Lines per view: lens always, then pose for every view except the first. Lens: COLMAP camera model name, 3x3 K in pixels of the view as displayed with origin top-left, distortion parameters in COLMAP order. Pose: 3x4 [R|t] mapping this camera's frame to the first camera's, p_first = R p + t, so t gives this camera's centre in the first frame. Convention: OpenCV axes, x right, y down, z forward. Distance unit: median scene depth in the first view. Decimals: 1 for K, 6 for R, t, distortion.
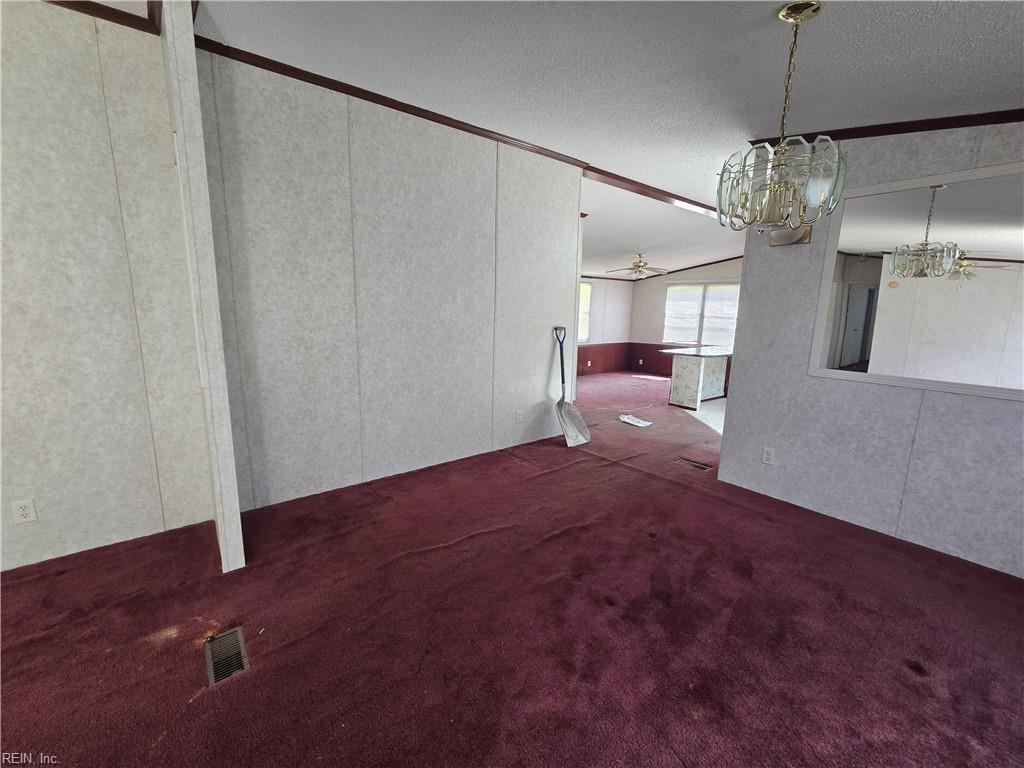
lens RADIAL K [[421.1, 0, 510.4], [0, 421.1, 379.7], [0, 0, 1]] dist [0.006066, 0.001818]
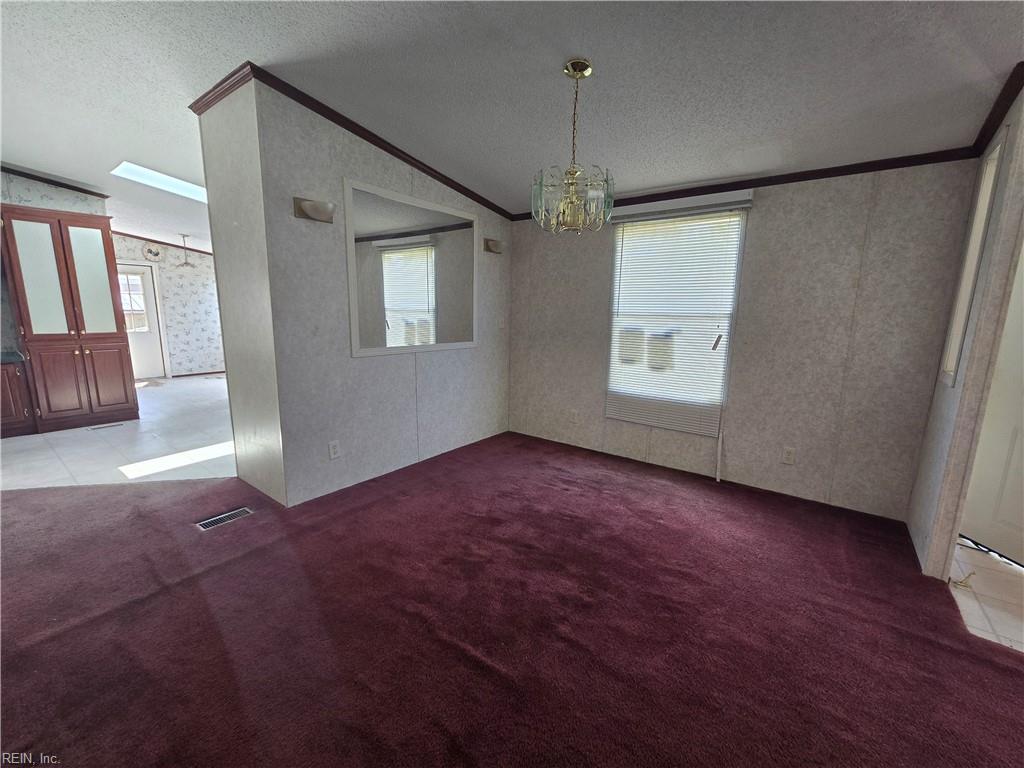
lens RADIAL K [[421.1, 0, 507.7], [0, 421.1, 383.0], [0, 0, 1]] dist [0.006066, 0.001818]
pose [[-0.225515, -0.192337, 0.955065, -0.327183], [0.146329, 0.962510, 0.228389, -0.114222], [-0.963188, 0.191259, -0.188916, 0.742929]]
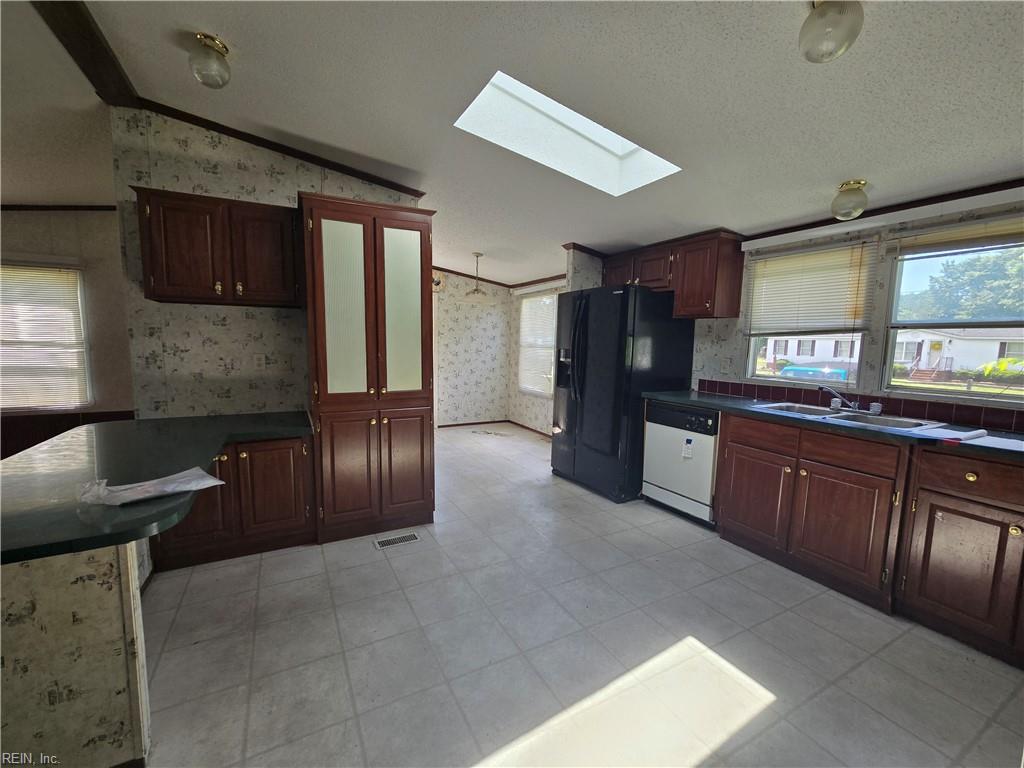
lens RADIAL K [[421.1, 0, 505.1], [0, 421.1, 384.8], [0, 0, 1]] dist [0.006066, 0.001818]
pose [[0.200467, -0.124880, 0.971709, 0.545448], [0.154607, 0.983447, 0.094493, -0.216740], [-0.967424, 0.131291, 0.216456, 1.351928]]
